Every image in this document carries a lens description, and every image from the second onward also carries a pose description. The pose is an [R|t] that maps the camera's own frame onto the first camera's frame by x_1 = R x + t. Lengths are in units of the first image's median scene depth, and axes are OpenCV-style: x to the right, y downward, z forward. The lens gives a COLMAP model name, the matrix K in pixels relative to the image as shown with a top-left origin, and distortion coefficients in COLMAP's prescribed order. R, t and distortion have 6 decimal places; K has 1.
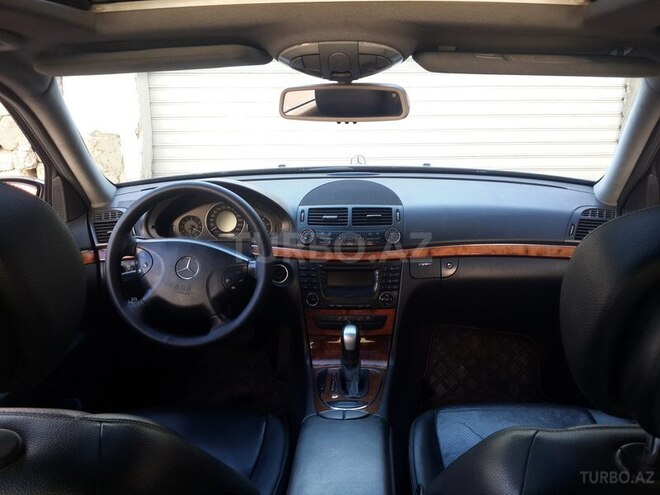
lens RADIAL K [[591.9, 0, 336.8], [0, 591.9, 243.3], [0, 0, 1]] dist [0.043946, -0.068322]
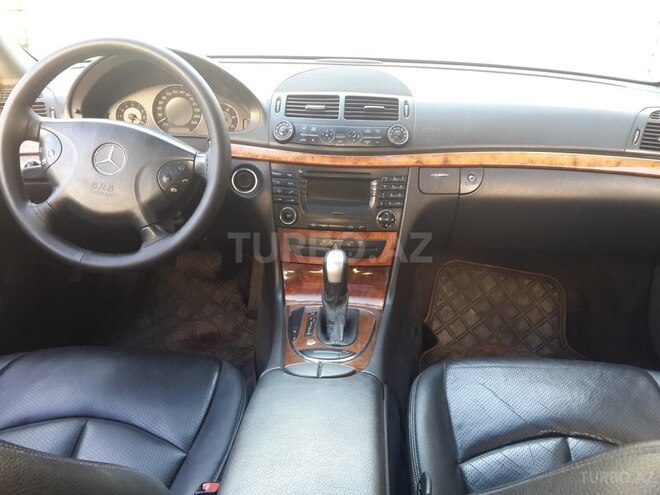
lens RADIAL K [[591.9, 0, 325.9], [0, 591.9, 250.1], [0, 0, 1]] dist [0.043946, -0.068322]
pose [[0.999347, 0.034867, -0.009438, 0.015726], [-0.033681, 0.993865, 0.105343, 0.056581], [0.013053, -0.104956, 0.994391, 0.242462]]
